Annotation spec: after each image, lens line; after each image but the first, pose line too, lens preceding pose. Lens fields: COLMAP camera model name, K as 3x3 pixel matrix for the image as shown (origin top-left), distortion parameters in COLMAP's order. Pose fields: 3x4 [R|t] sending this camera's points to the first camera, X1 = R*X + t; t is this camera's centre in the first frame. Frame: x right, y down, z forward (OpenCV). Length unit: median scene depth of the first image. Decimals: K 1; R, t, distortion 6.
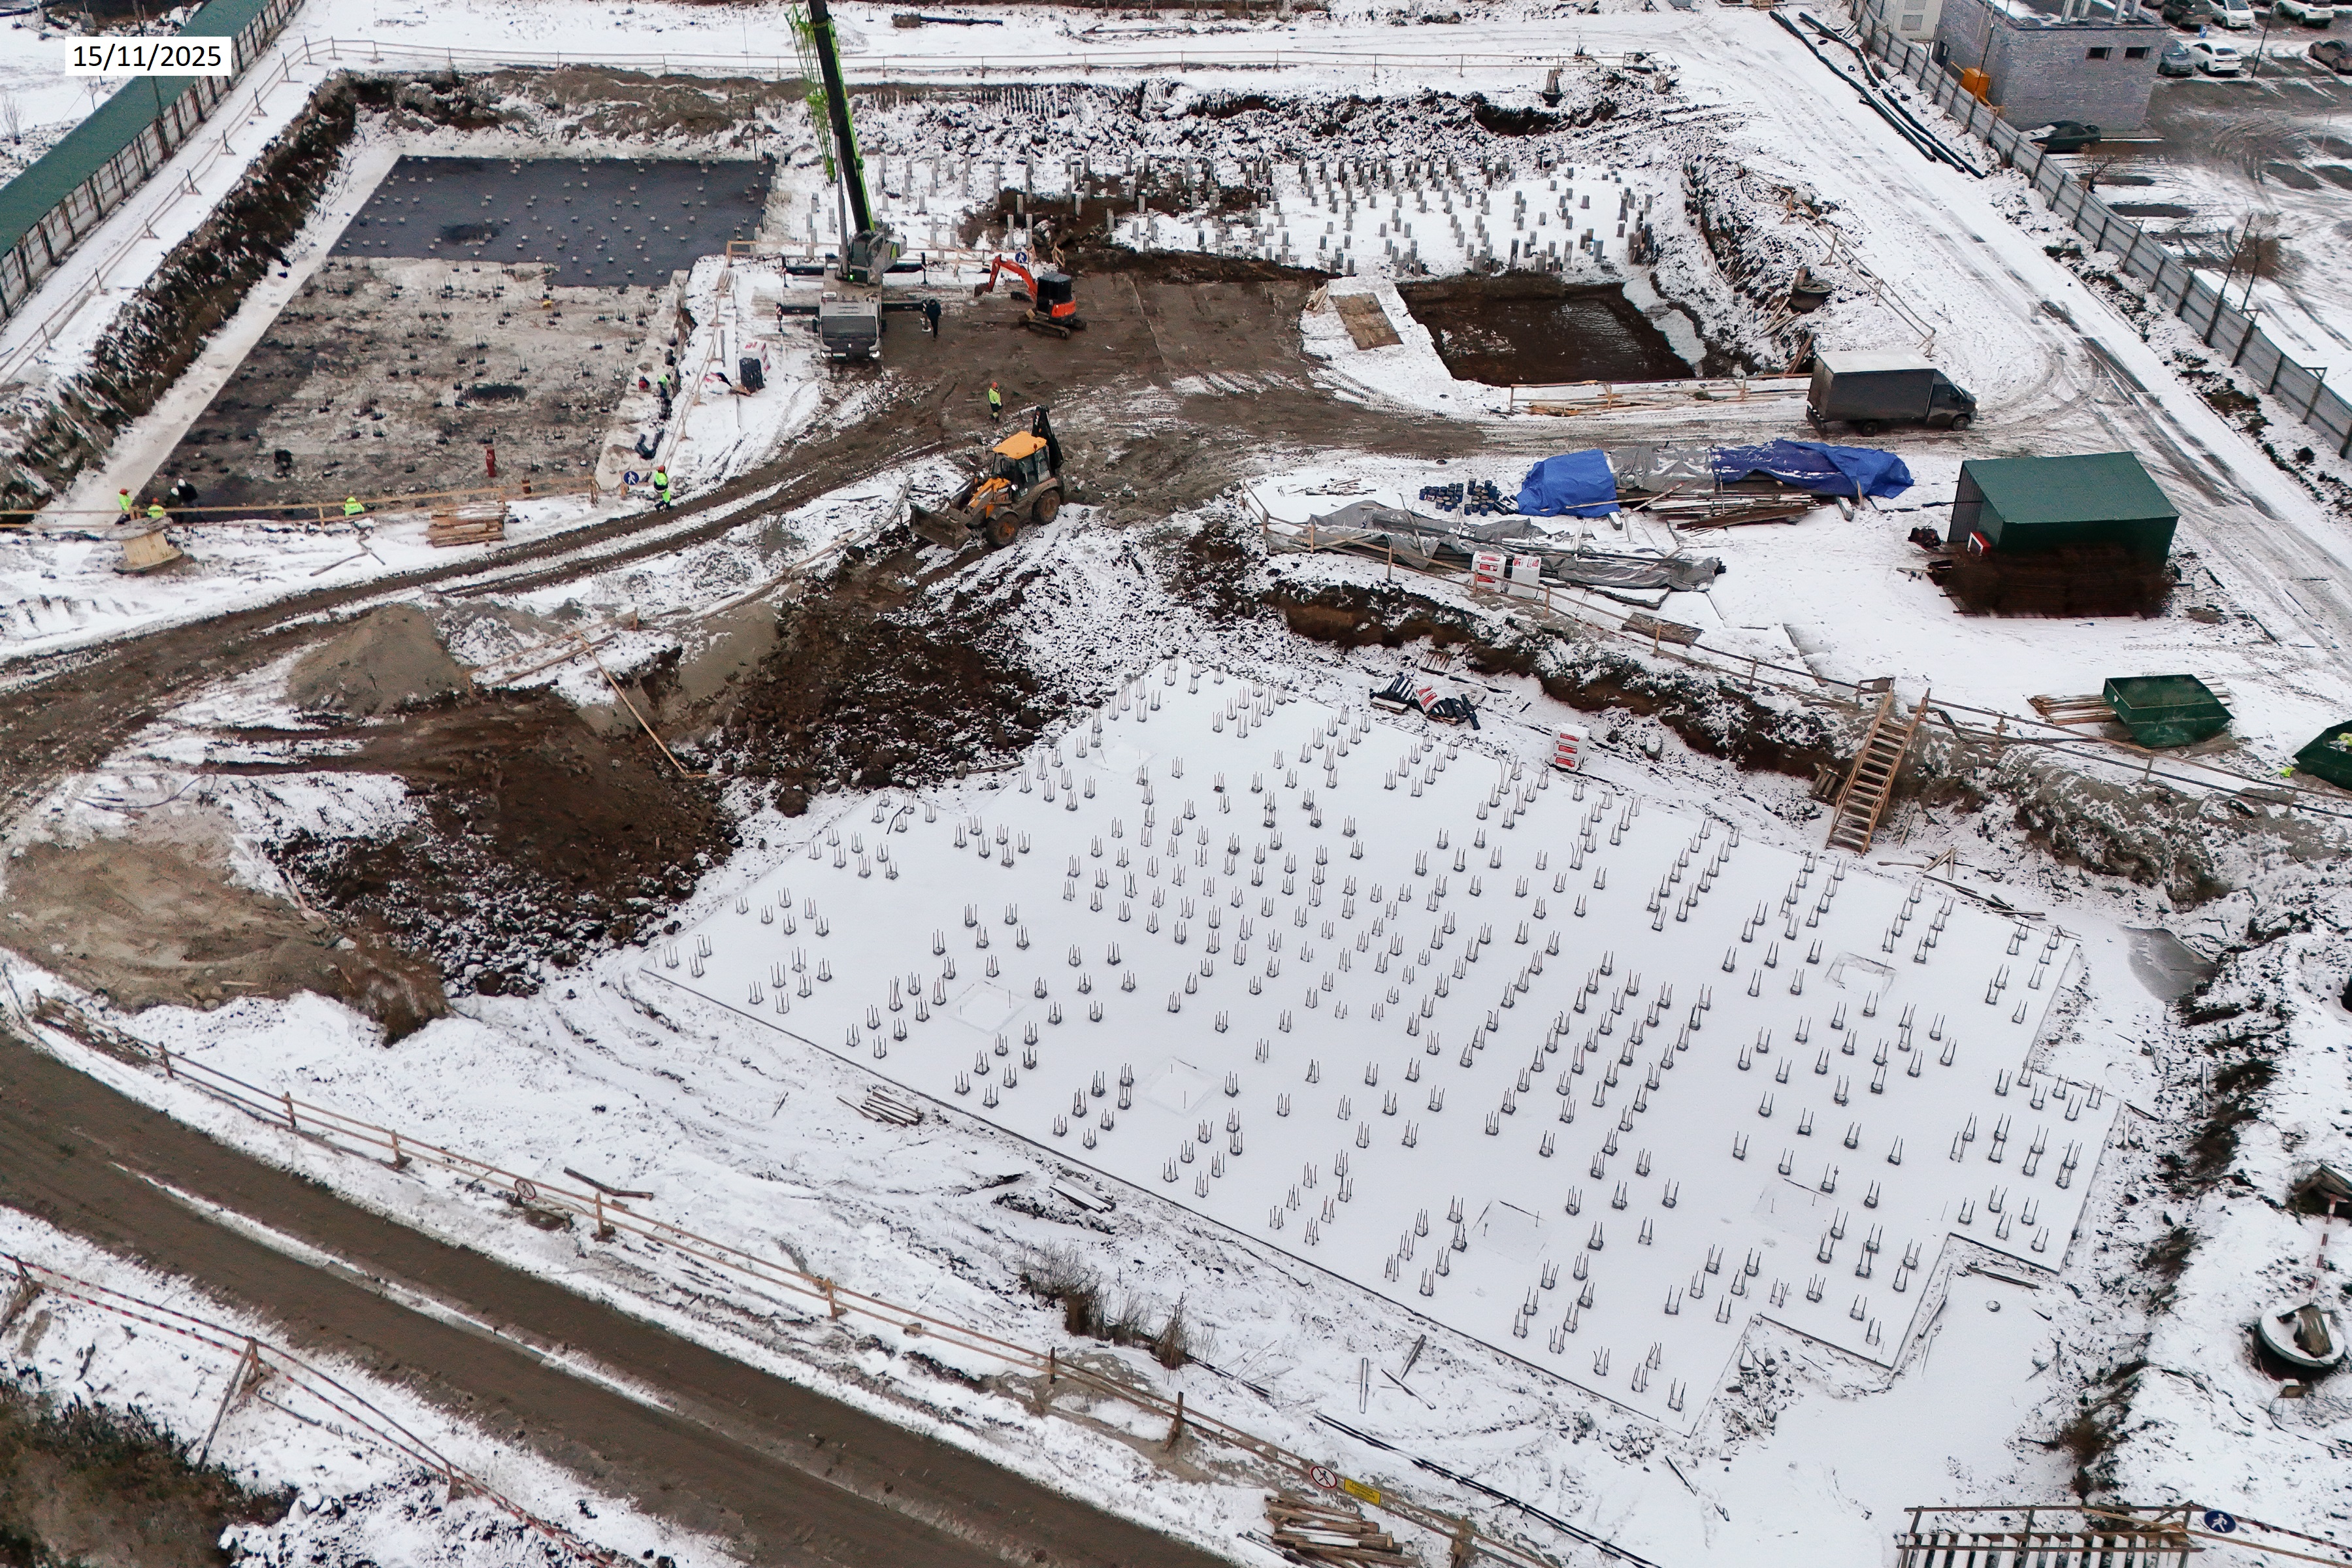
lens RADIAL K [[2197.8, 0, 1176.0], [0, 2197.8, 784.0], [0, 0, 1]] dist [0.141403, -0.267823]
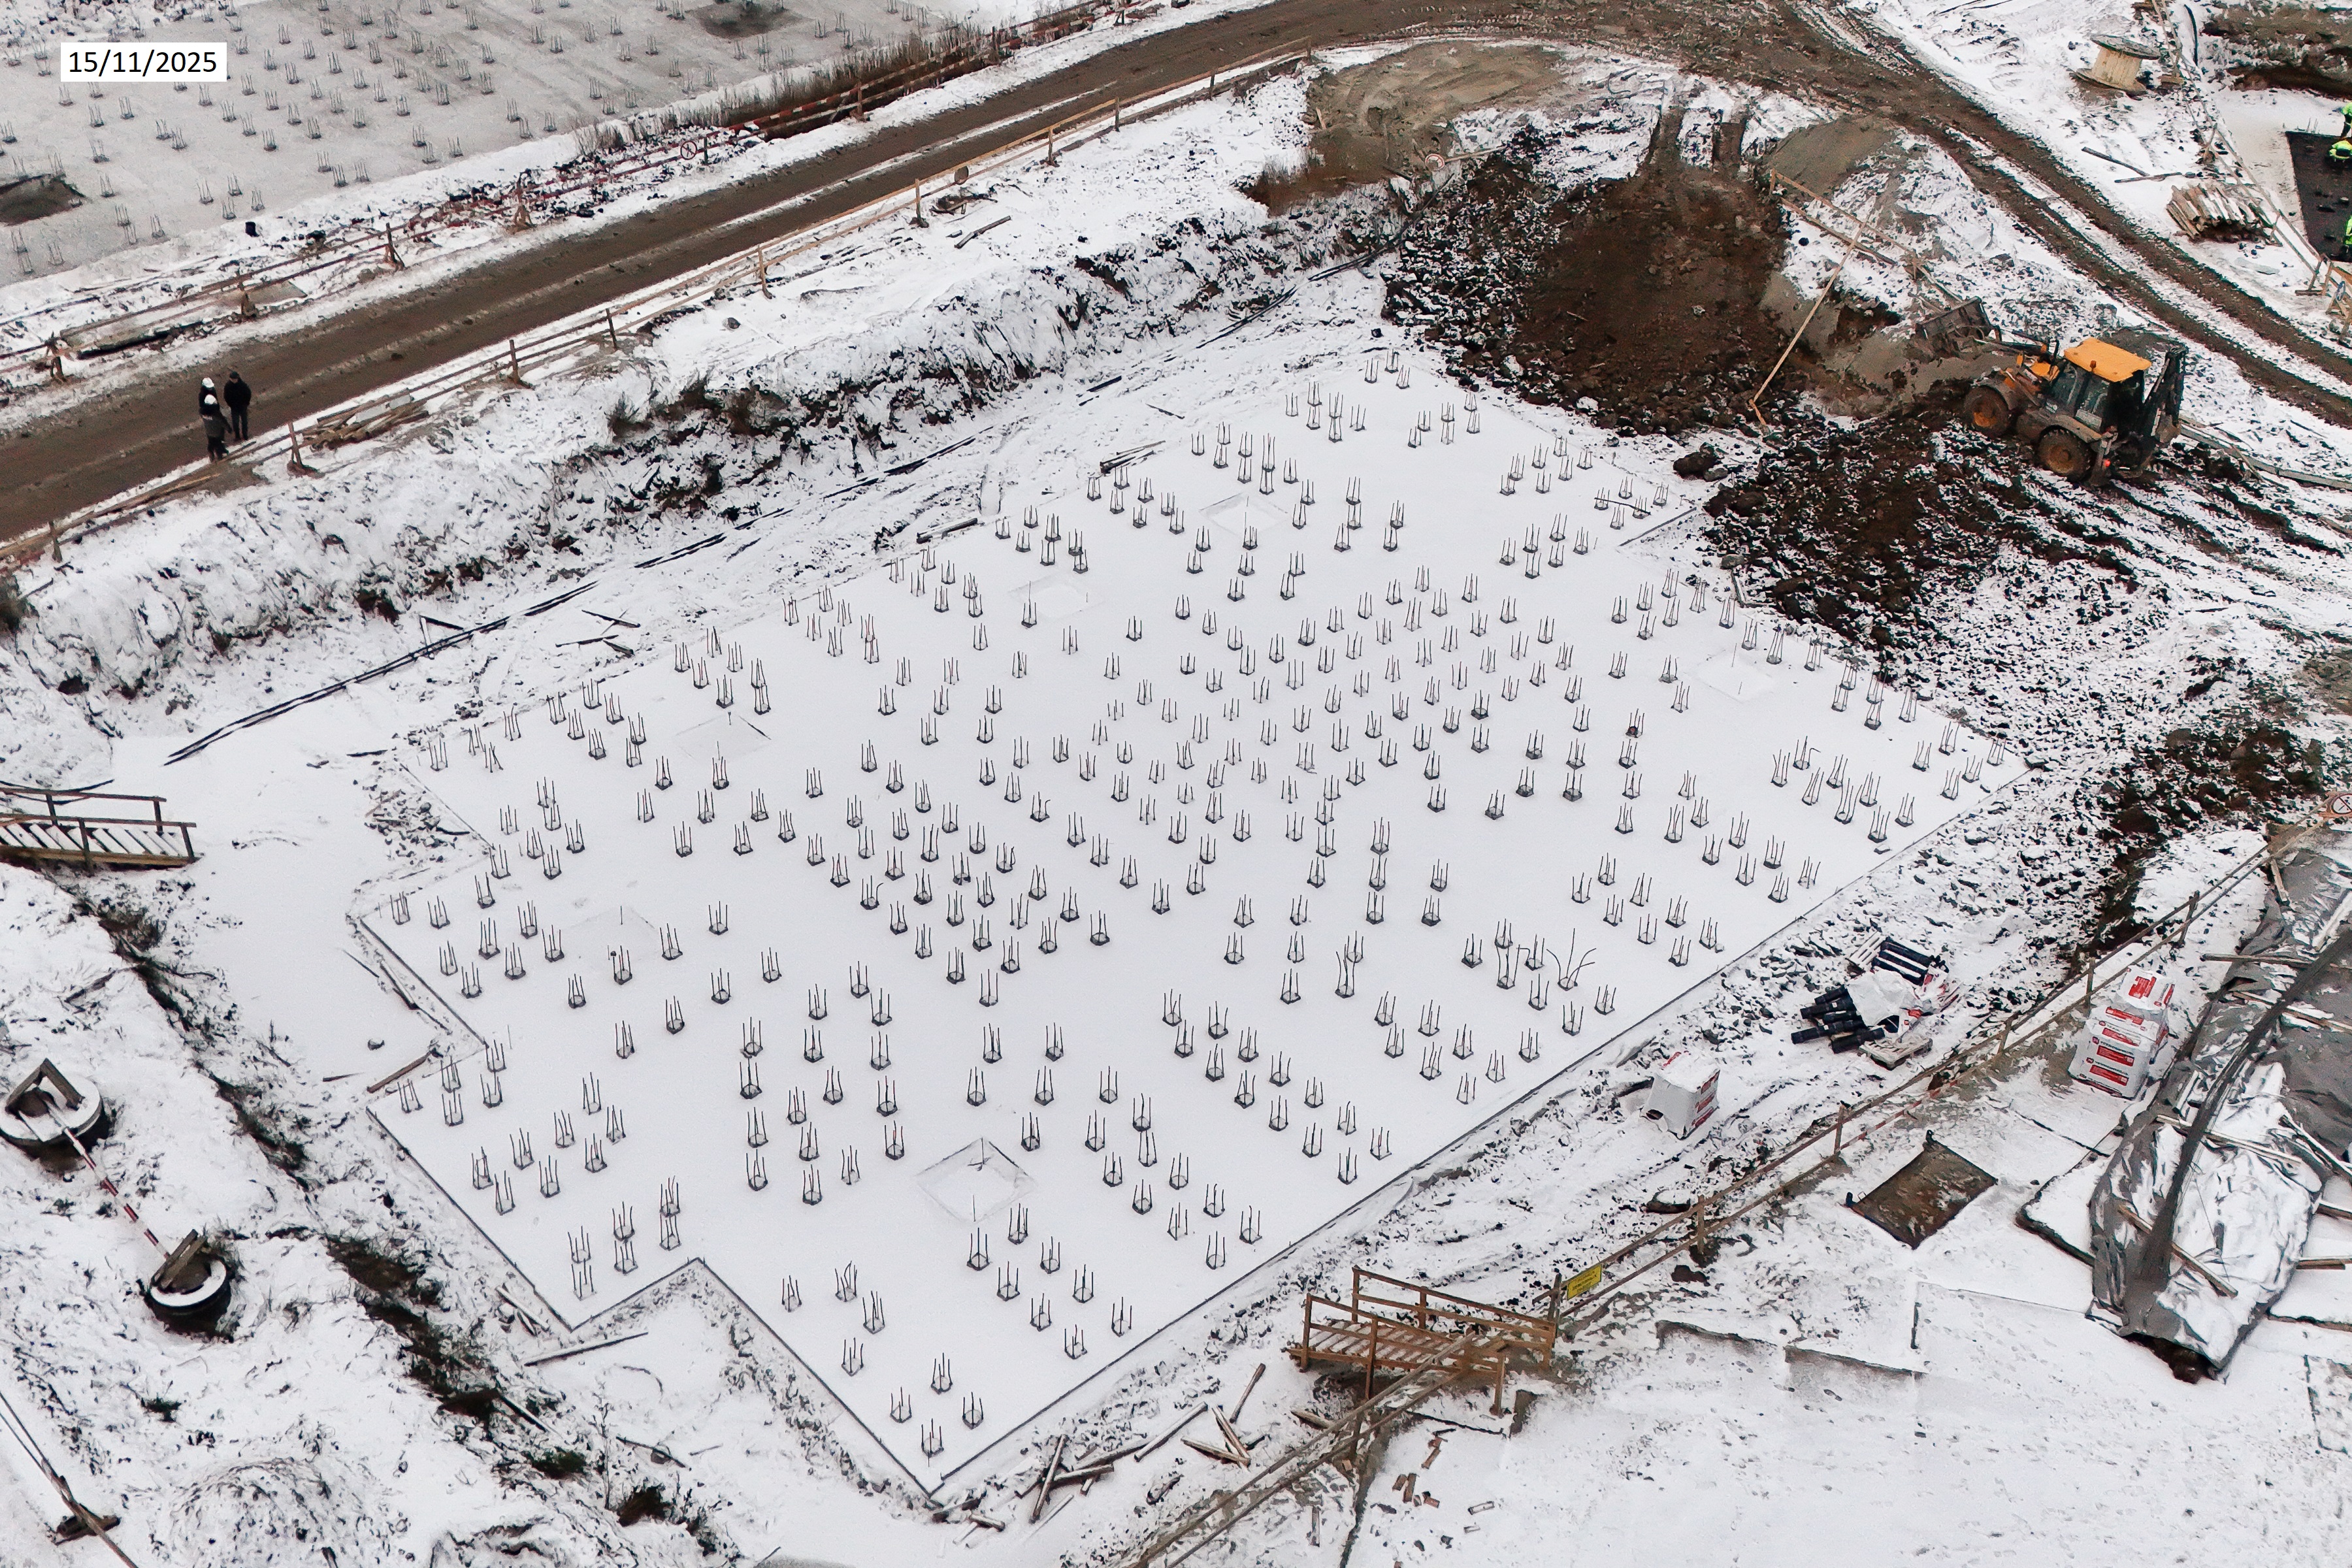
lens RADIAL K [[2630.4, 0, 1148.3], [0, 2630.4, 734.7], [0, 0, 1]] dist [0.189648, -0.485059]
pose [[-0.308533, 0.529775, -0.790029, 0.666906], [-0.532975, 0.591648, 0.604889, -0.385907], [0.787874, 0.607694, 0.099814, 0.710514]]
